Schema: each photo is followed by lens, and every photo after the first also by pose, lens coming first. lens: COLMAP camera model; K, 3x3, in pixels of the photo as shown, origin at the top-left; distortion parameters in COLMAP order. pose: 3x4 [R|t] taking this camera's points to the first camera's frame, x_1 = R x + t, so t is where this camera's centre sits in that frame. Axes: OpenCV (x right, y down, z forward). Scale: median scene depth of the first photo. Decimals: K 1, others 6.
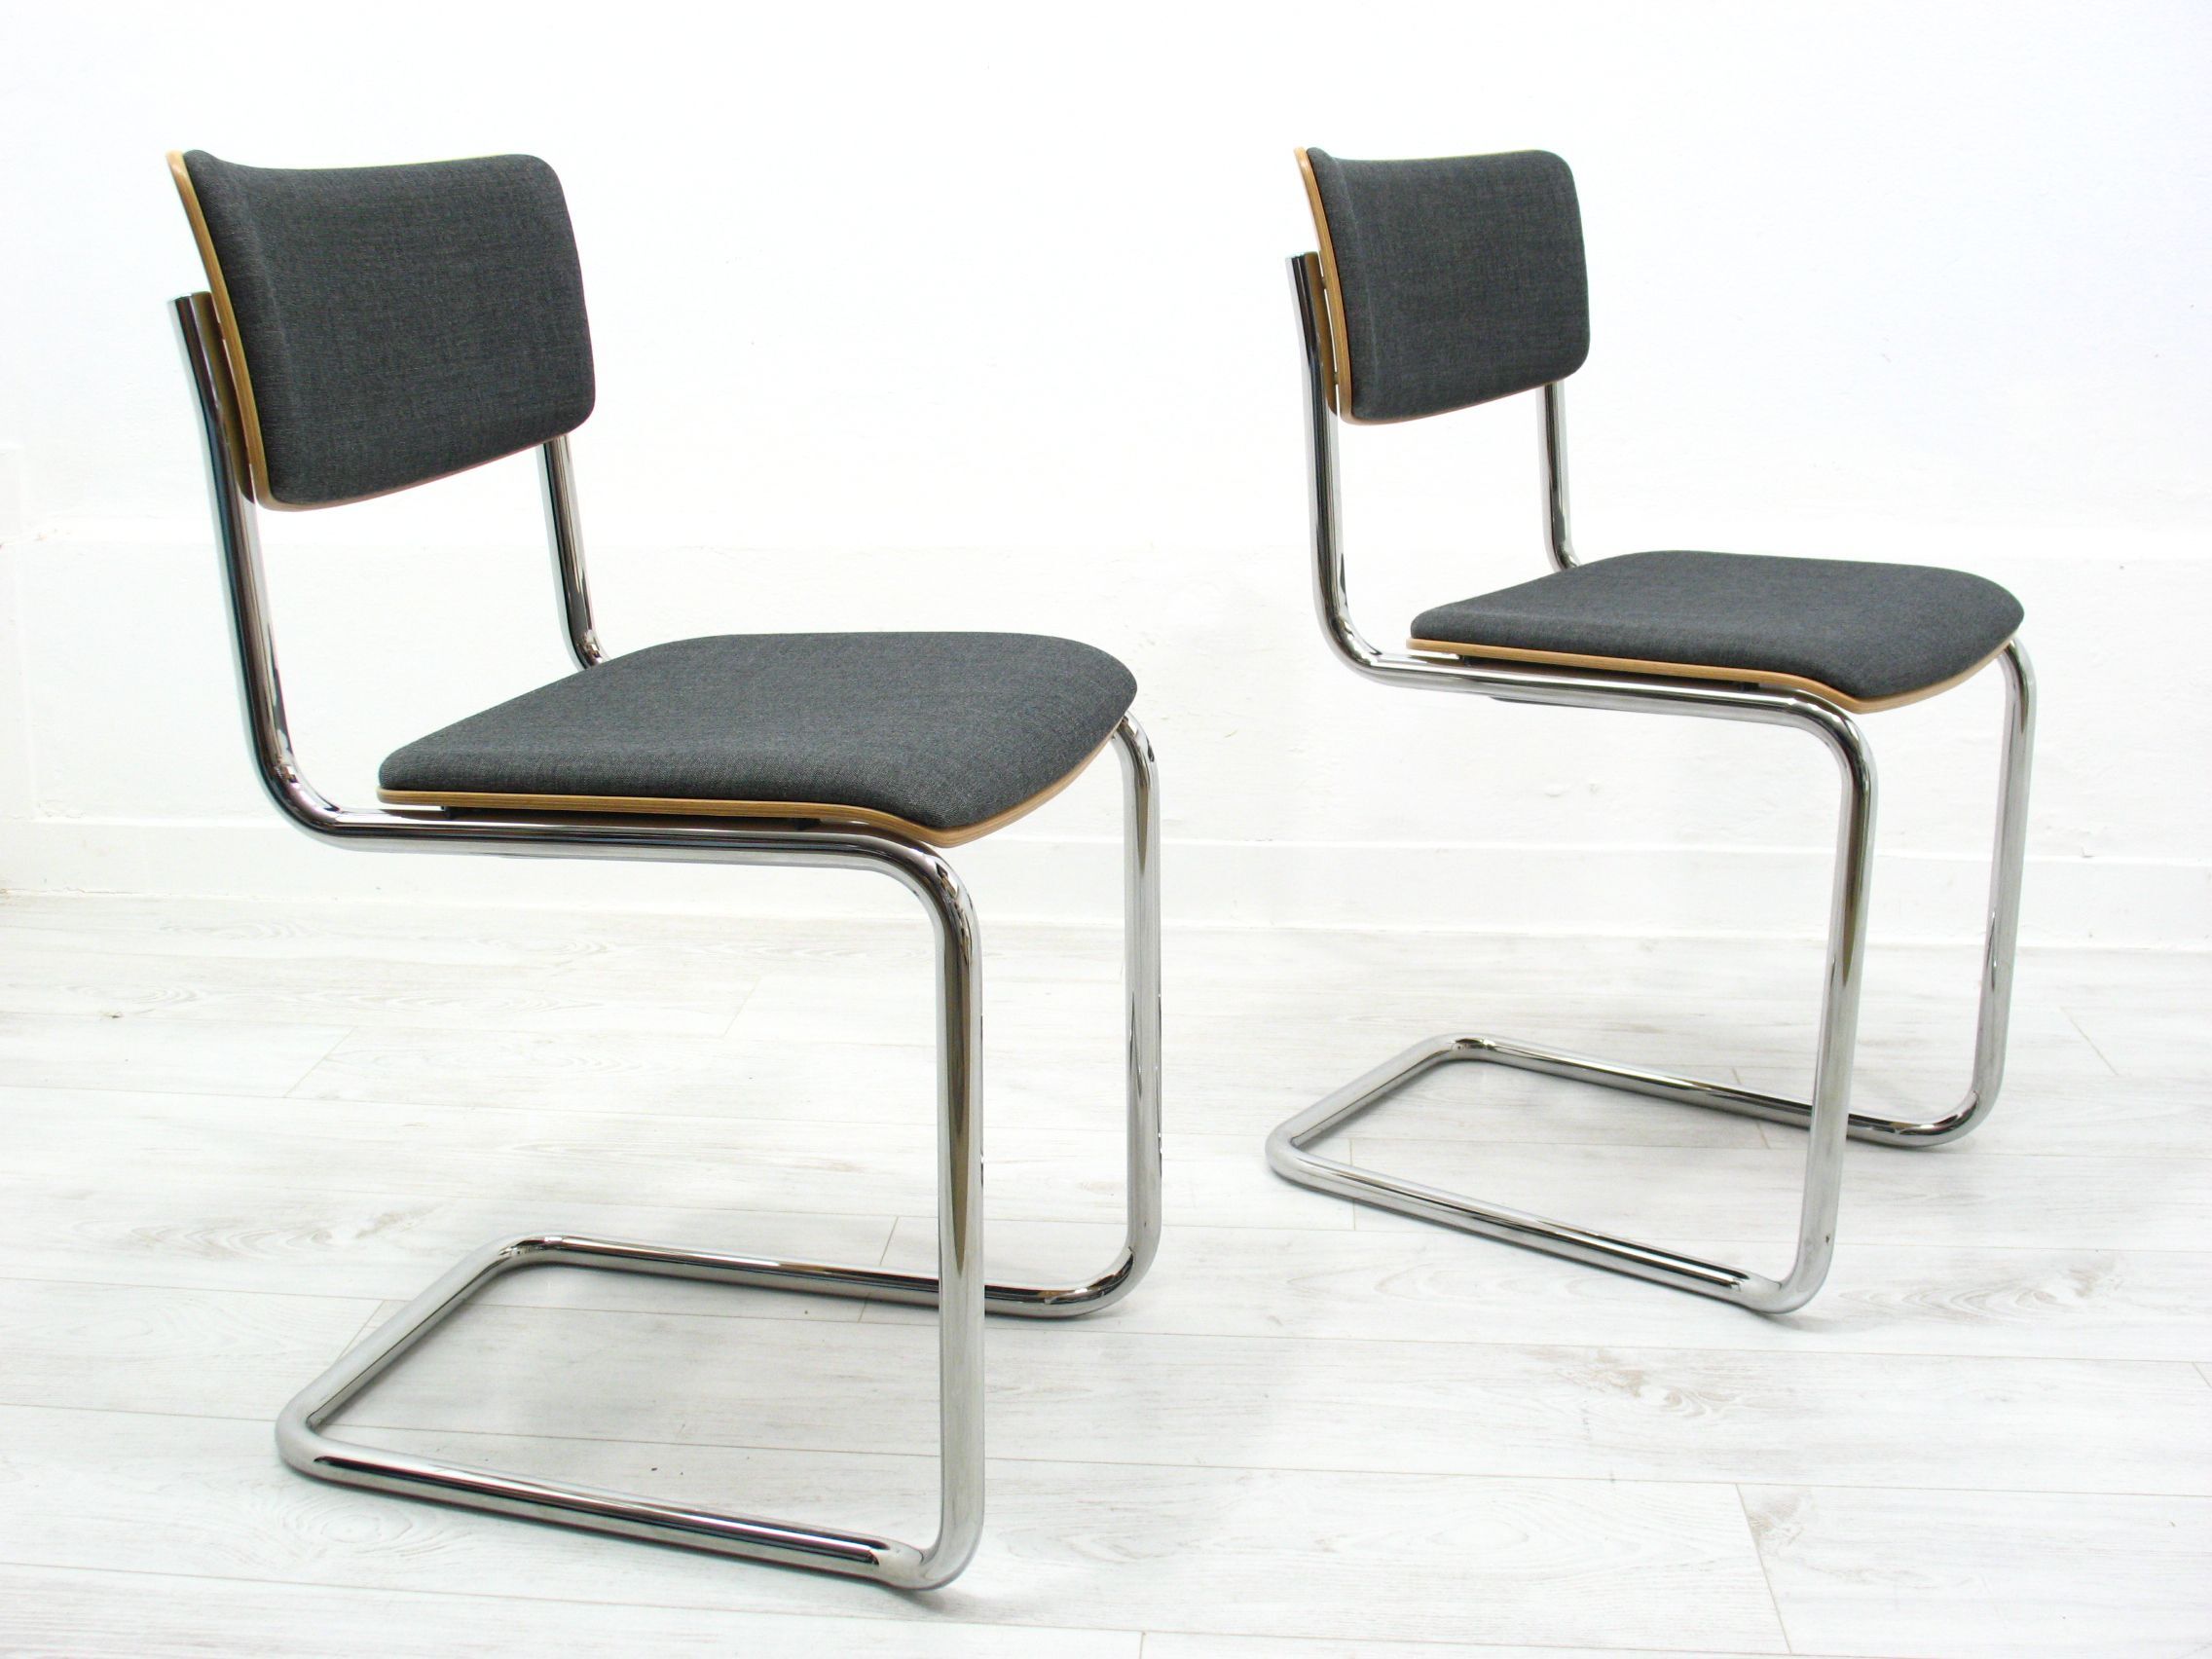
lens RADIAL K [[2563.5, 0, 1078.5], [0, 2563.5, 827.9], [0, 0, 1]] dist [-0.167537, 0.203413]
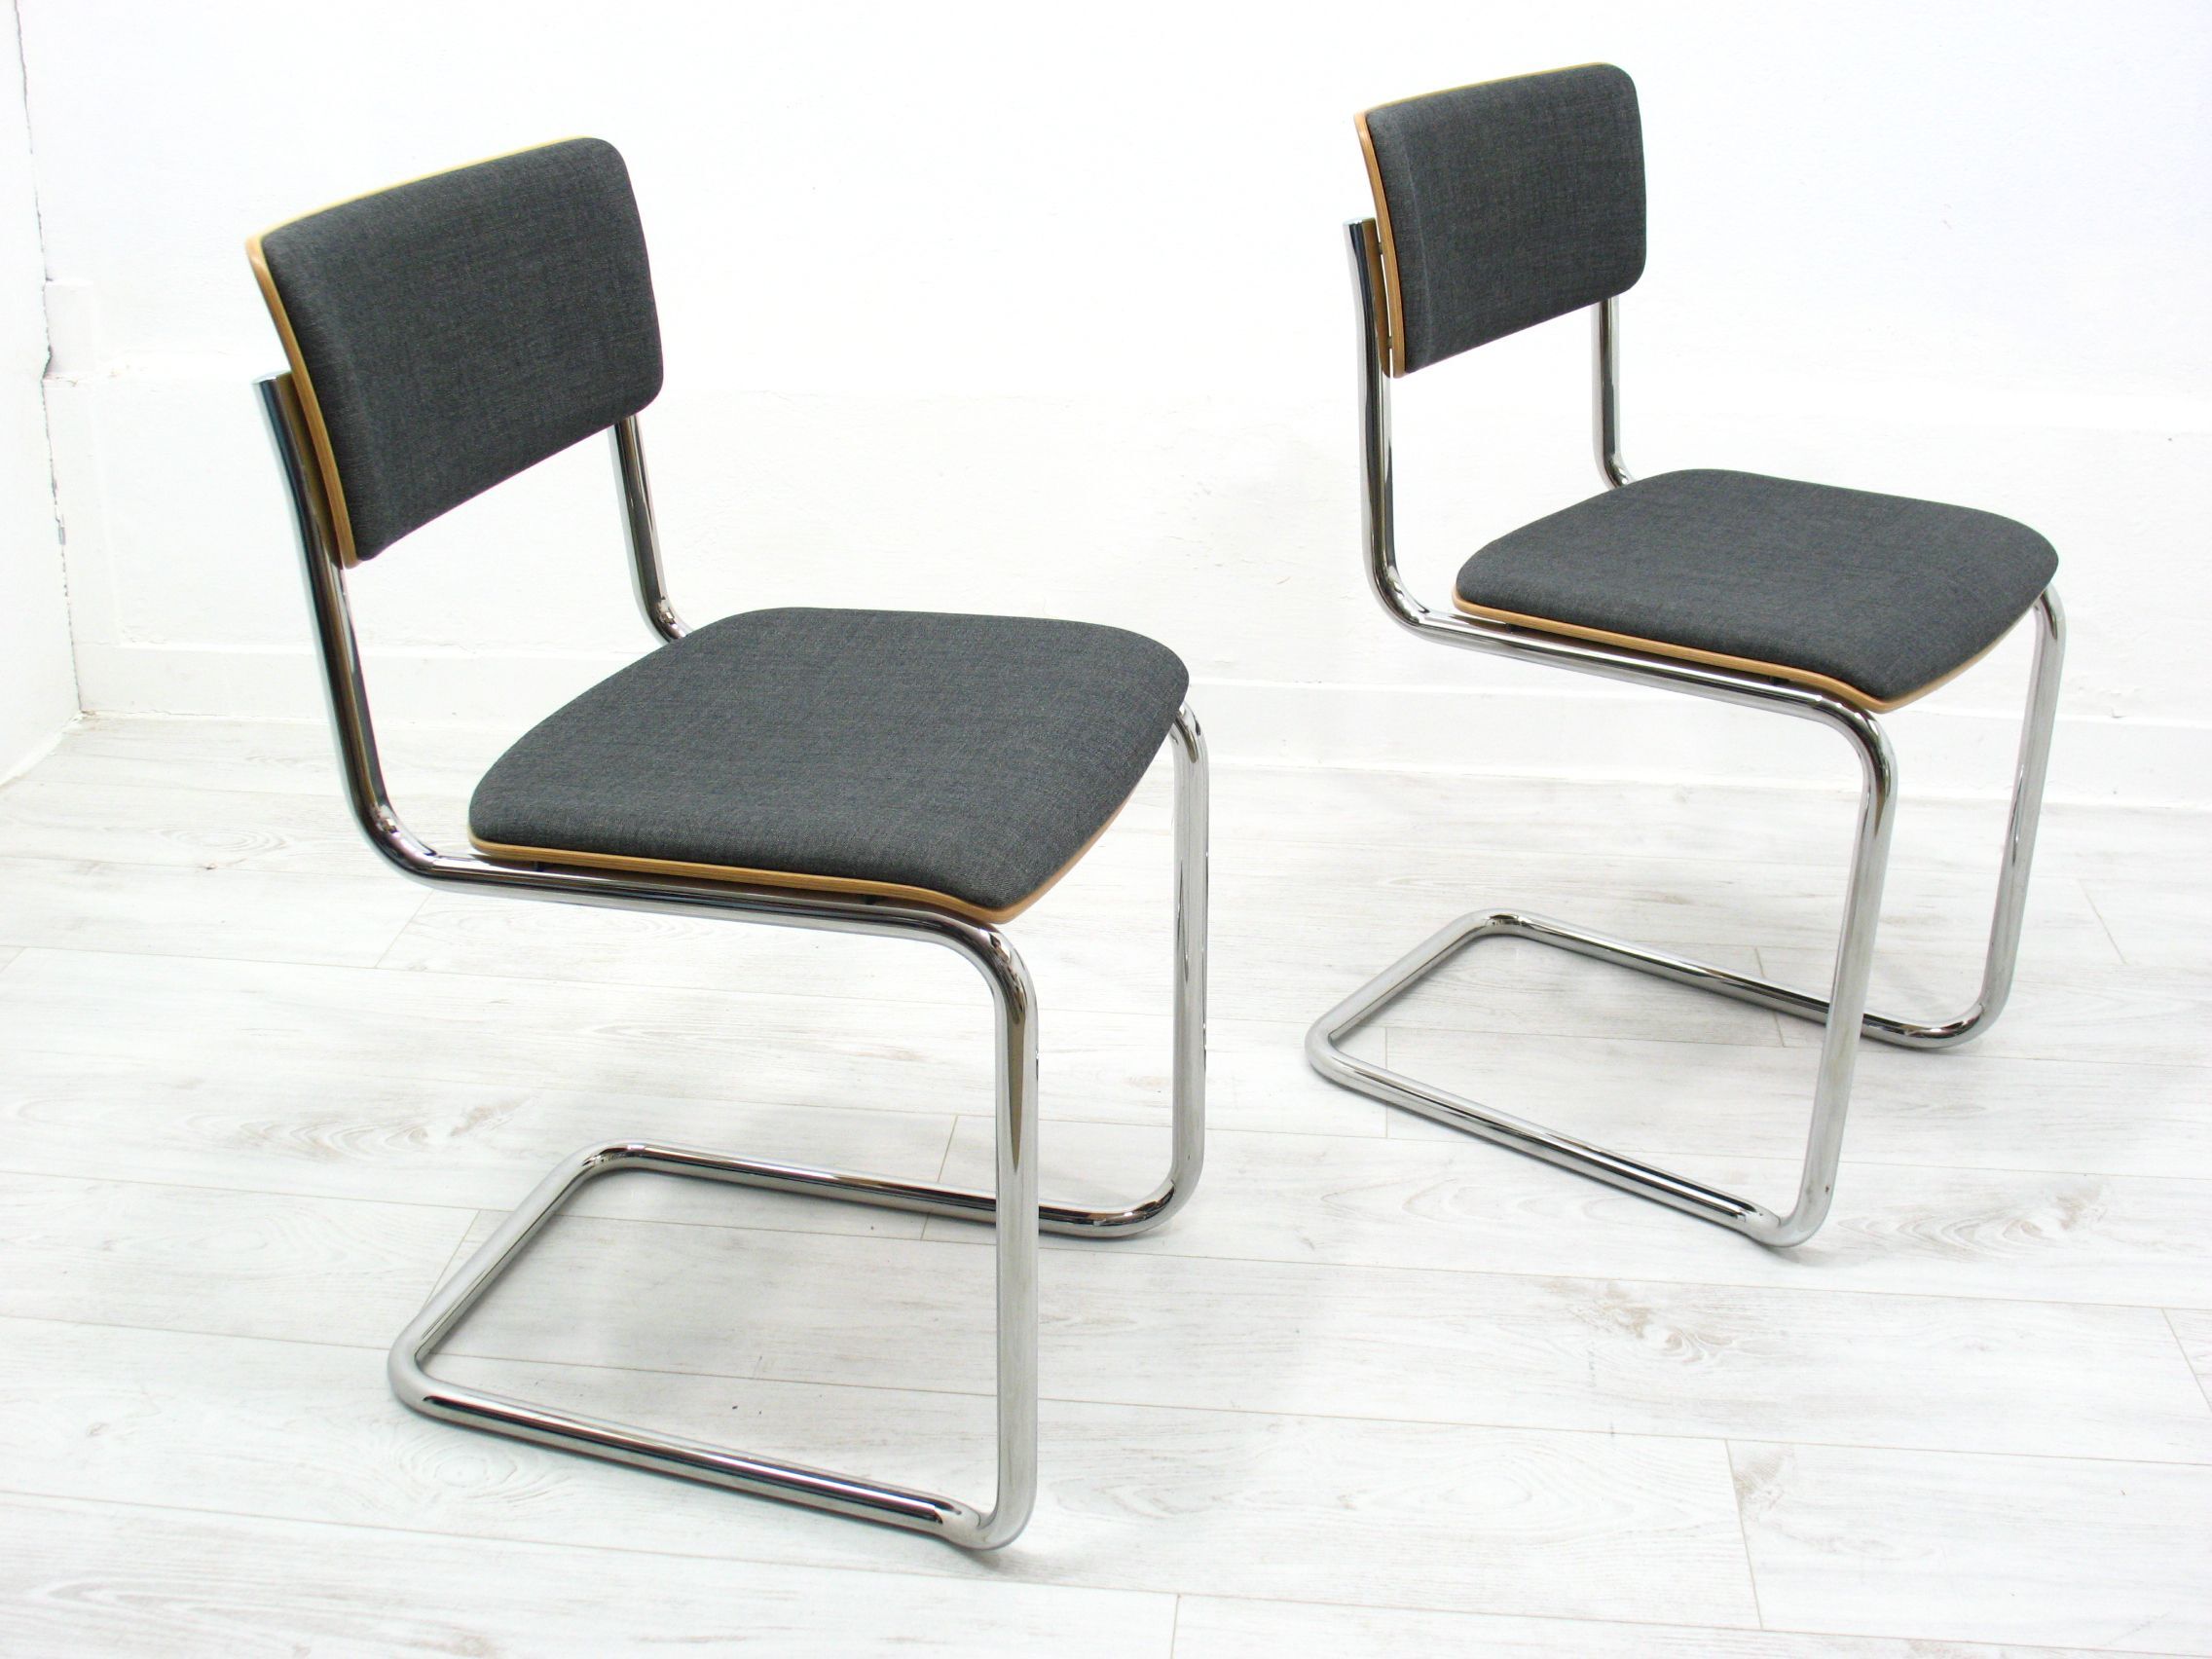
lens RADIAL K [[2553.0, 0, 1088.4], [0, 2553.0, 836.4], [0, 0, 1]] dist [-0.170710, 0.208572]
pose [[0.999776, 0.012722, -0.016897, 0.000339], [-0.009838, 0.986914, 0.160949, -0.144508], [0.018724, -0.160747, 0.986818, -0.030253]]
